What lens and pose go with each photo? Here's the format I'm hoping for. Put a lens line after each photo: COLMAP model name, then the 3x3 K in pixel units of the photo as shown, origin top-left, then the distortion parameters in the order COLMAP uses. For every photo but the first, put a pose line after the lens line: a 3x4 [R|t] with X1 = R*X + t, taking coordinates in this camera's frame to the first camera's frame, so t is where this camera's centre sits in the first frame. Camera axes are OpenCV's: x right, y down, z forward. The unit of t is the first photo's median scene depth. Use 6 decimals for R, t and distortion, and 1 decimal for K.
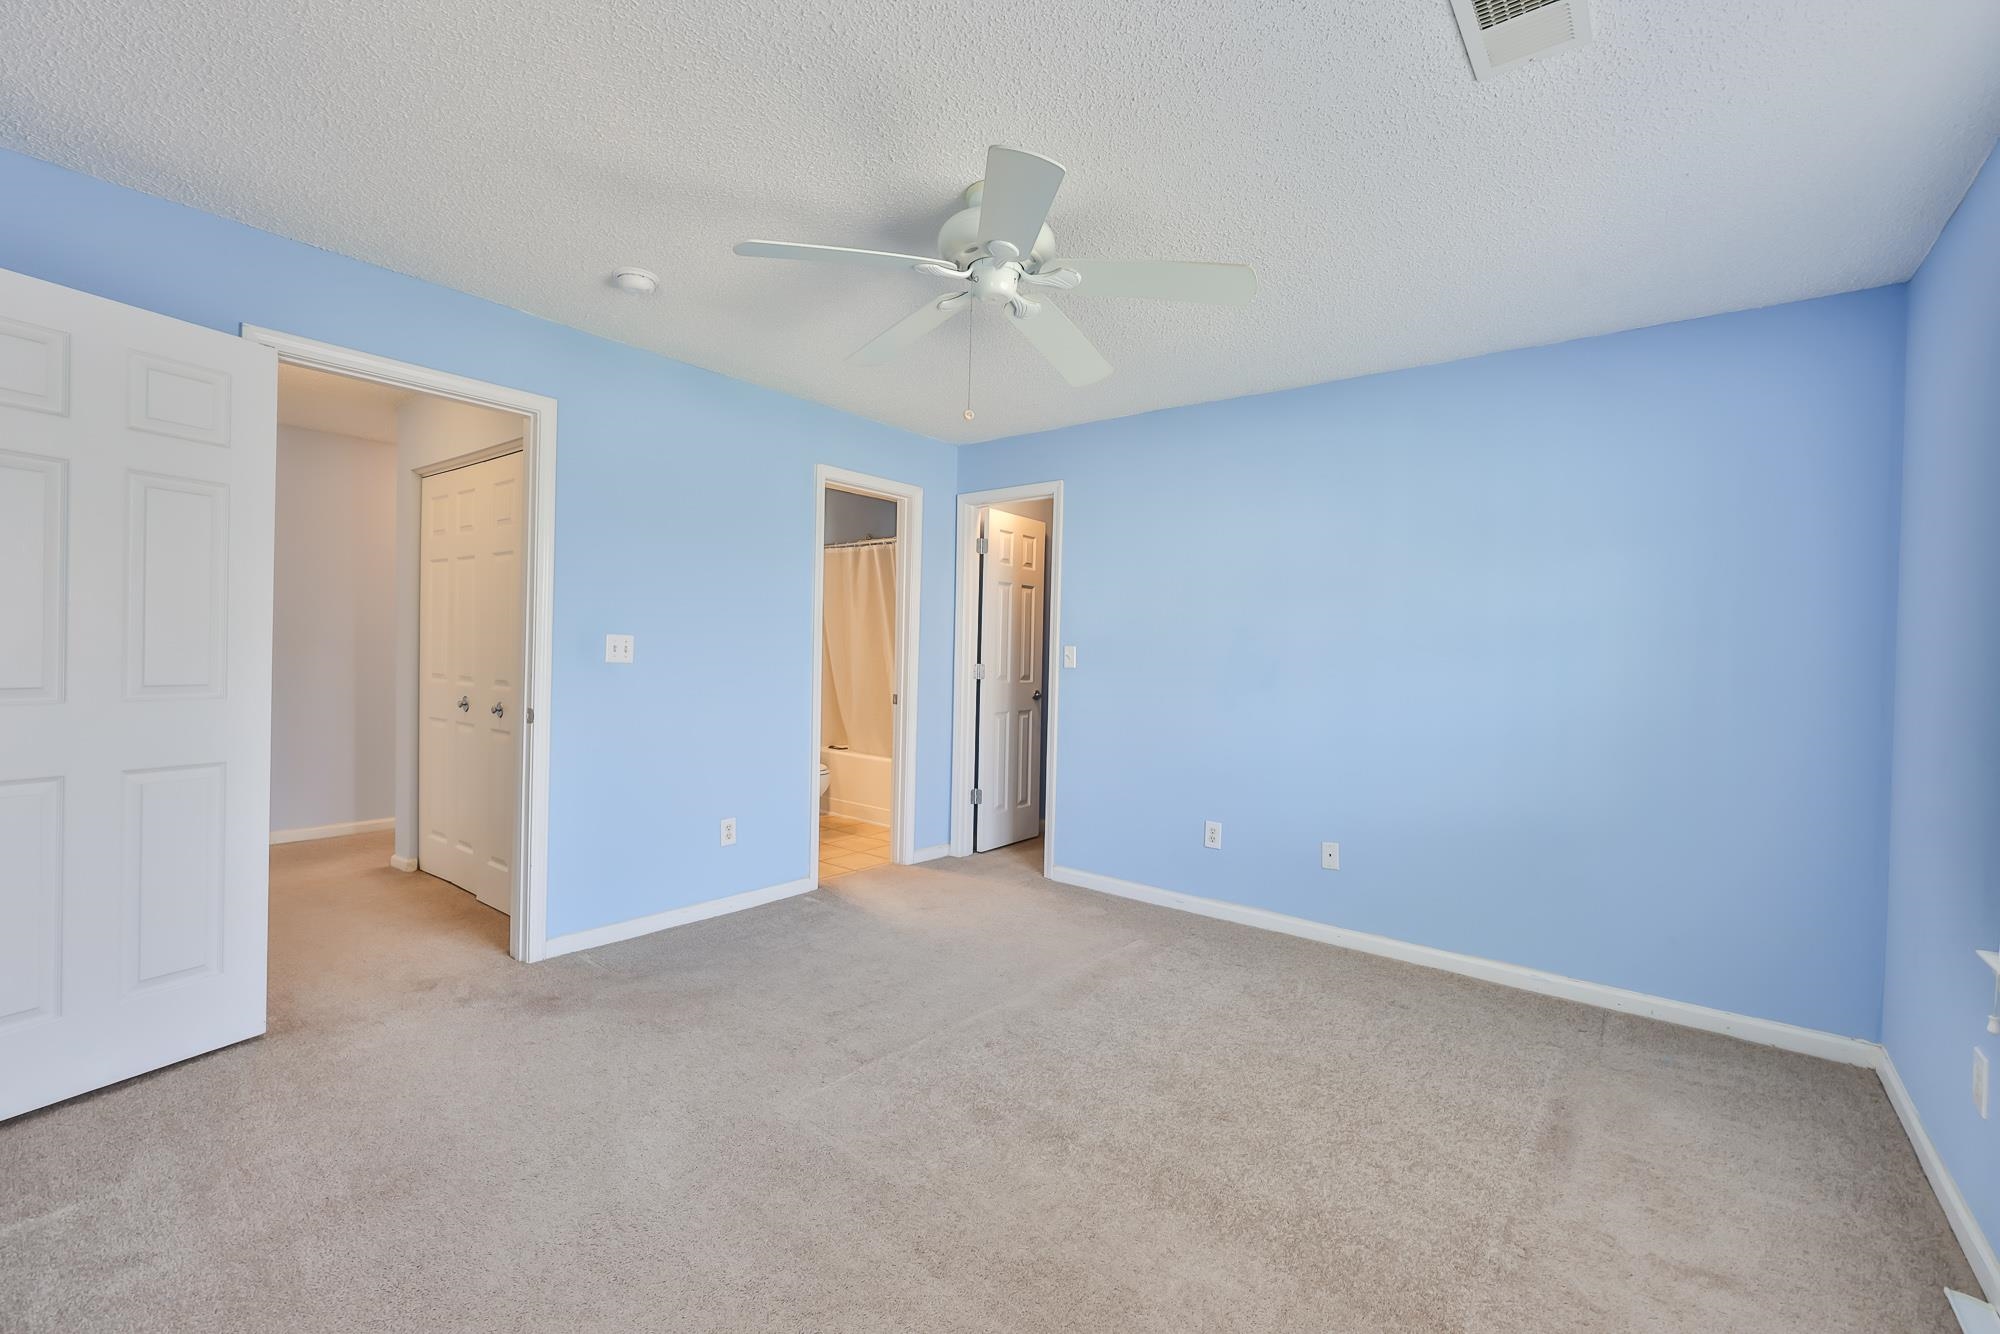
lens RADIAL K [[840.1, 0, 1007.3], [0, 840.1, 659.8], [0, 0, 1]] dist [-0.006931, -0.000219]
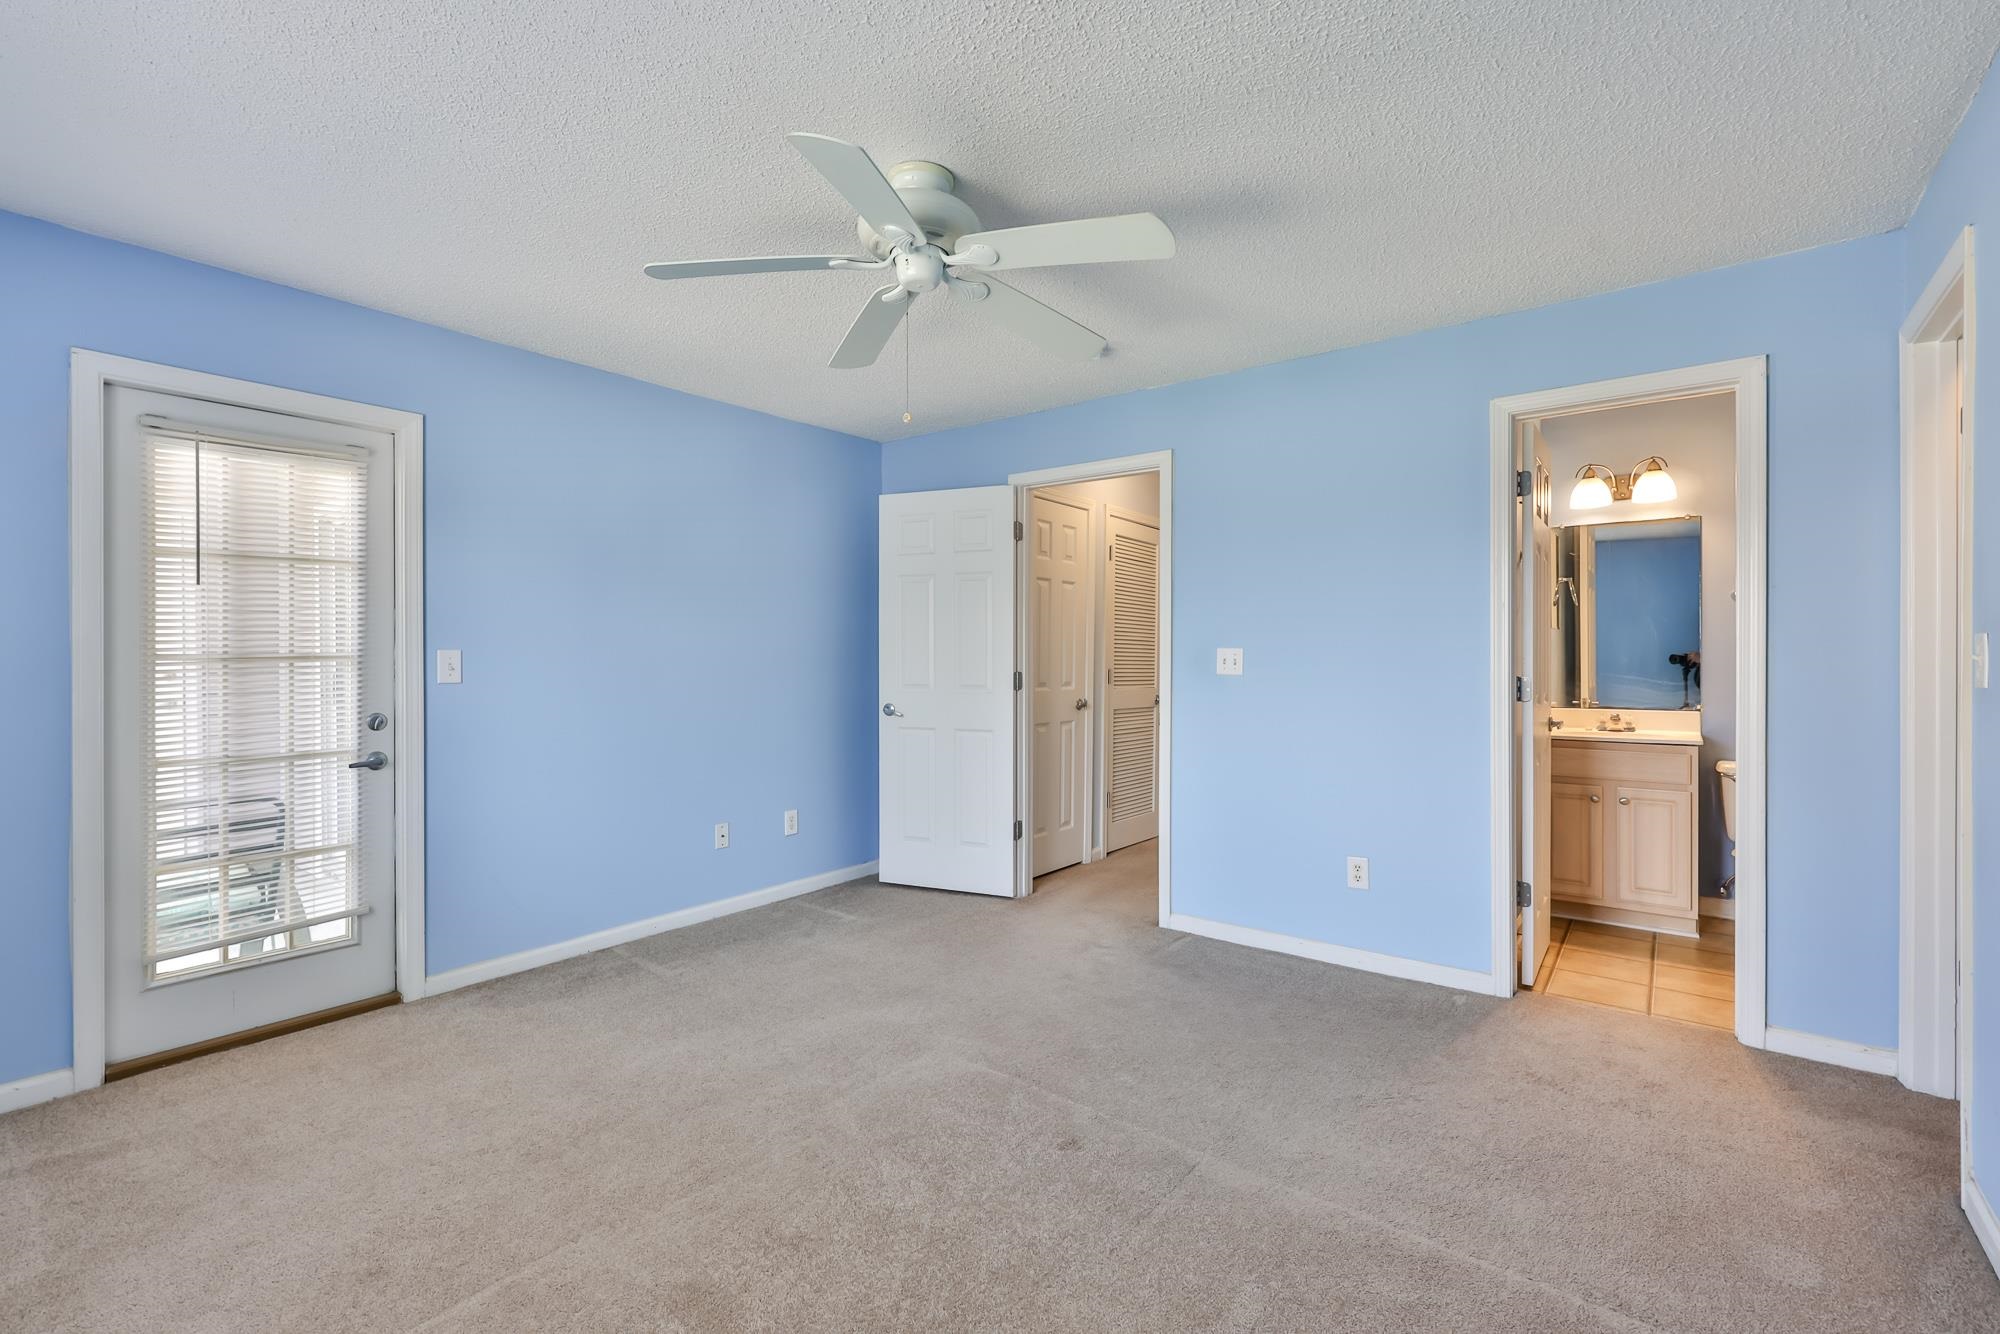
lens RADIAL K [[840.1, 0, 1007.3], [0, 840.1, 659.8], [0, 0, 1]] dist [-0.006931, -0.000219]
pose [[0.024899, -0.034867, -0.999082, 0.589805], [-0.011739, 0.999312, -0.035168, 0.025325], [0.999621, 0.012603, 0.024473, 0.702025]]
